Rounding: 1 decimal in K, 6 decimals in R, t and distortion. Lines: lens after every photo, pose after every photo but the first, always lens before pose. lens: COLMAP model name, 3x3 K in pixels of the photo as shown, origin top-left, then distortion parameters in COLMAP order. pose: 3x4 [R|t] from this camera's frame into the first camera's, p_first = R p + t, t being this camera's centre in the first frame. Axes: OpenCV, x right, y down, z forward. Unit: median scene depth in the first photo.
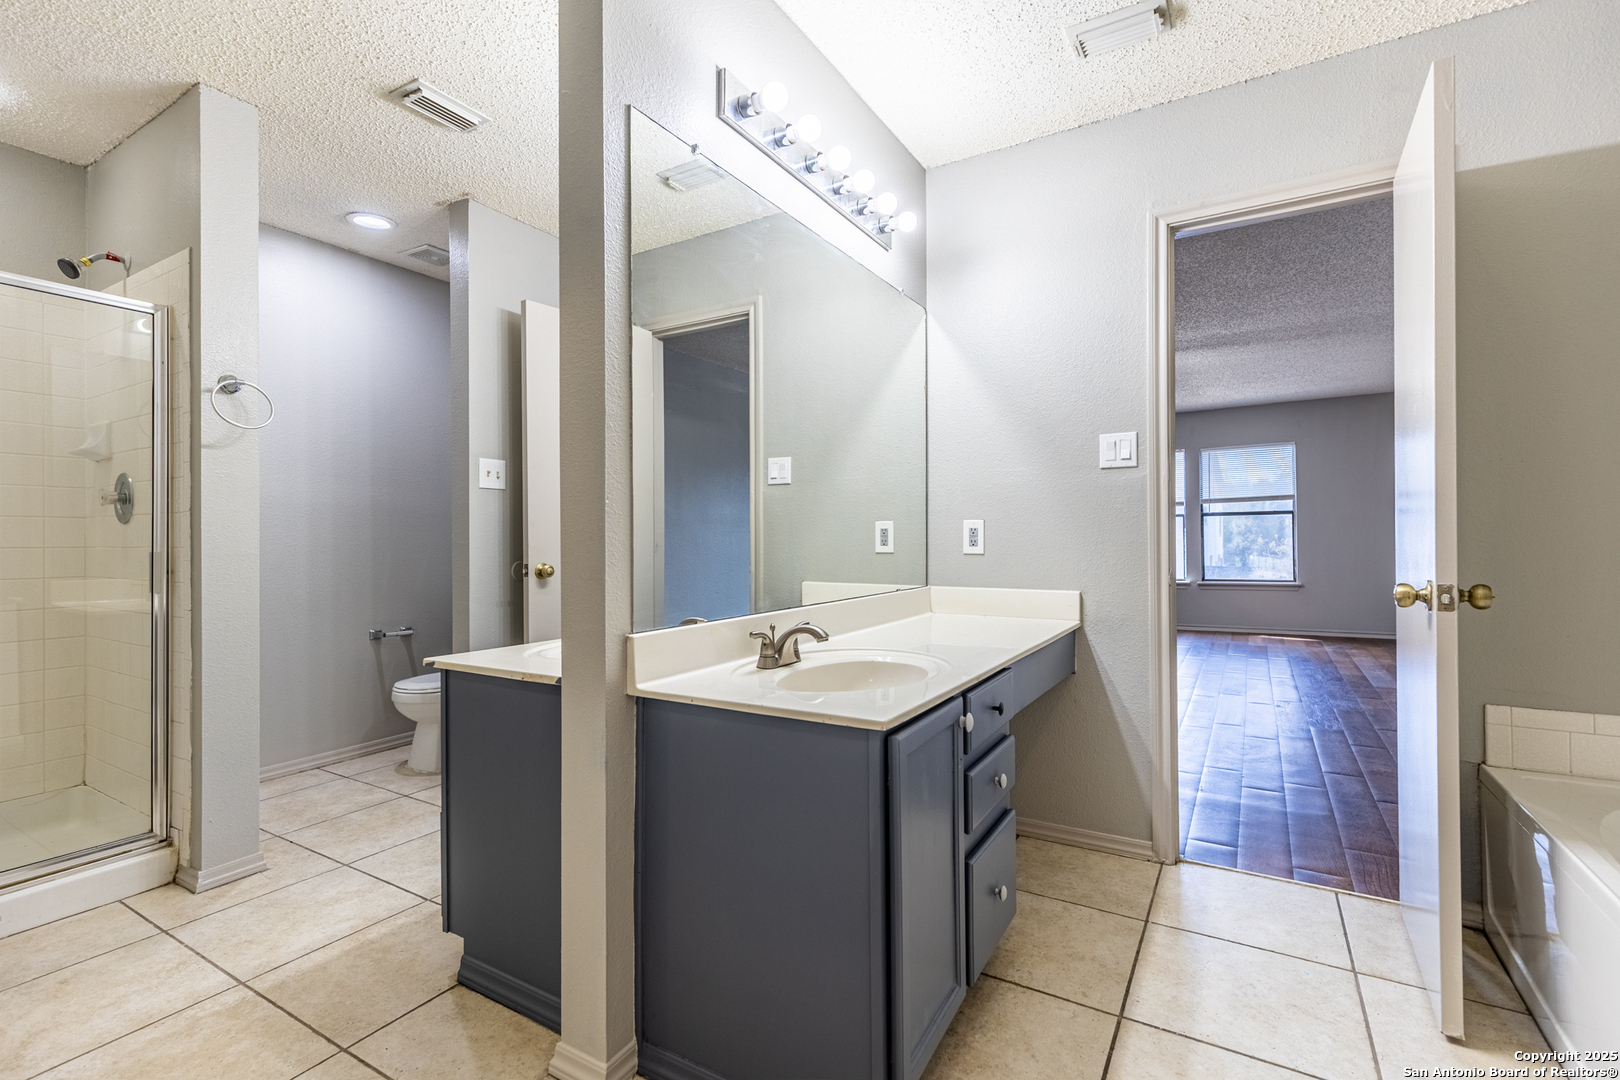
lens RADIAL K [[731.8, 0, 815.6], [0, 731.8, 535.8], [0, 0, 1]] dist [0.006427, 0.000248]
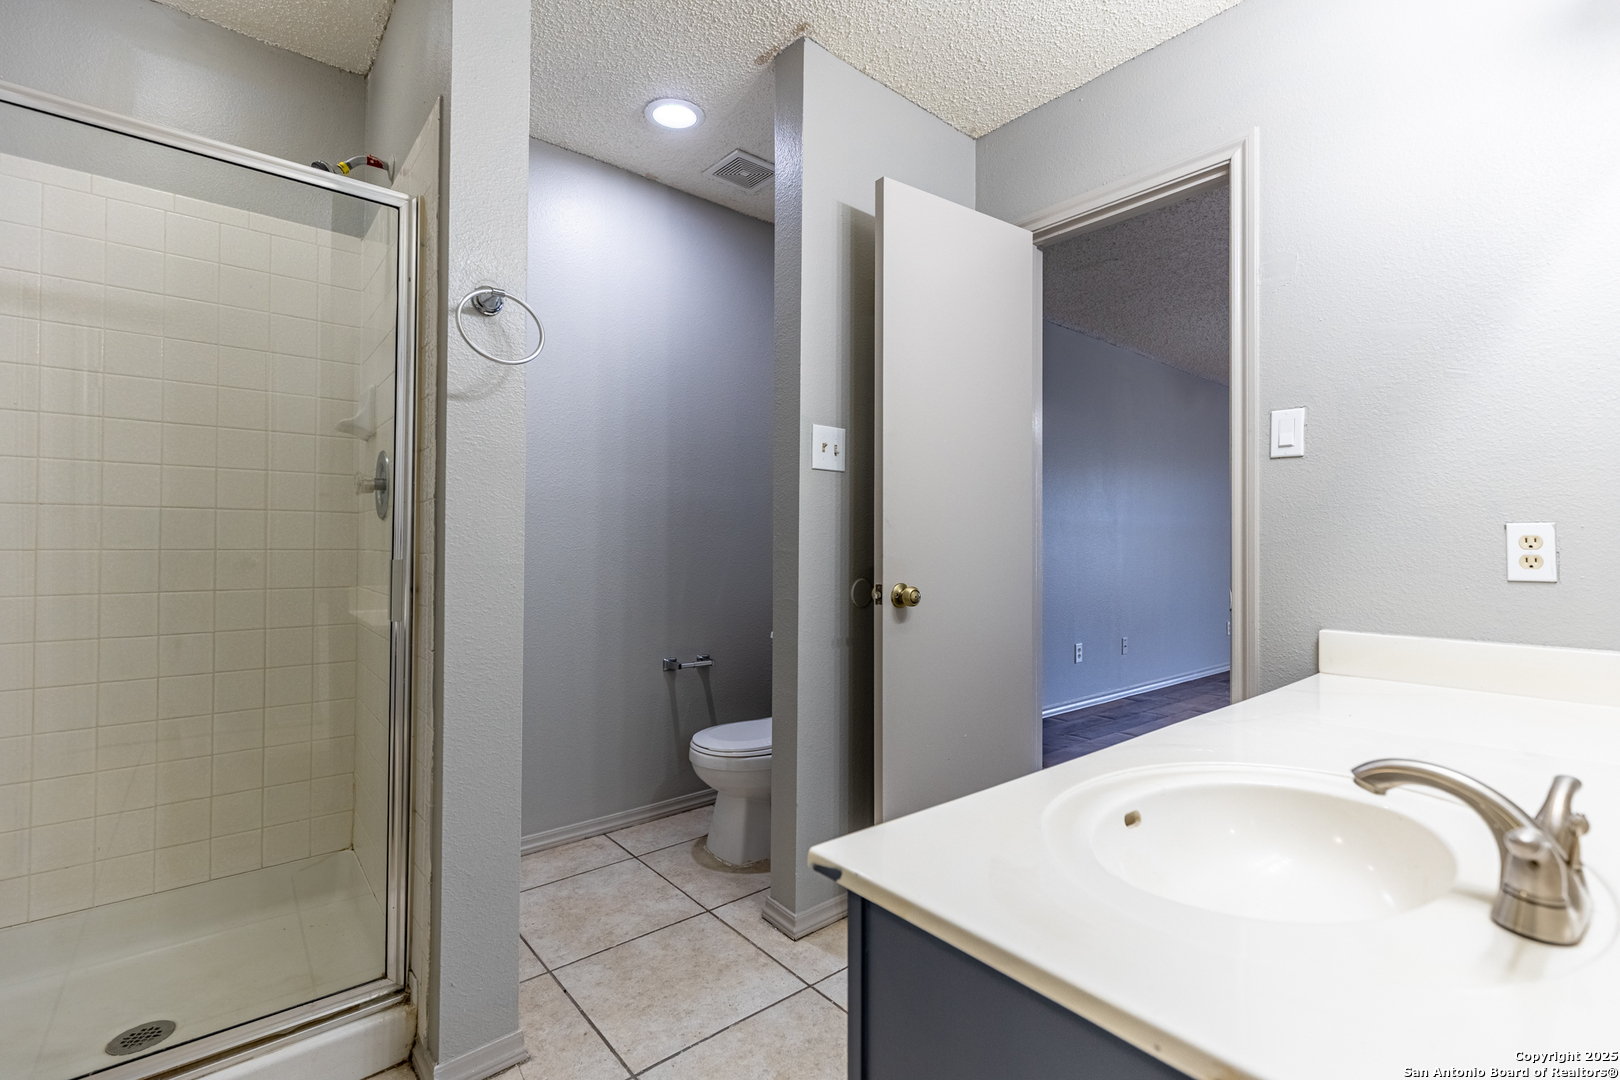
lens RADIAL K [[731.8, 0, 815.6], [0, 731.8, 535.8], [0, 0, 1]] dist [0.006427, 0.000248]
pose [[0.946196, 0.008874, -0.323472, -0.239536], [-0.011146, 0.999924, -0.005173, -0.000682], [0.323402, 0.008500, 0.946224, 0.369170]]
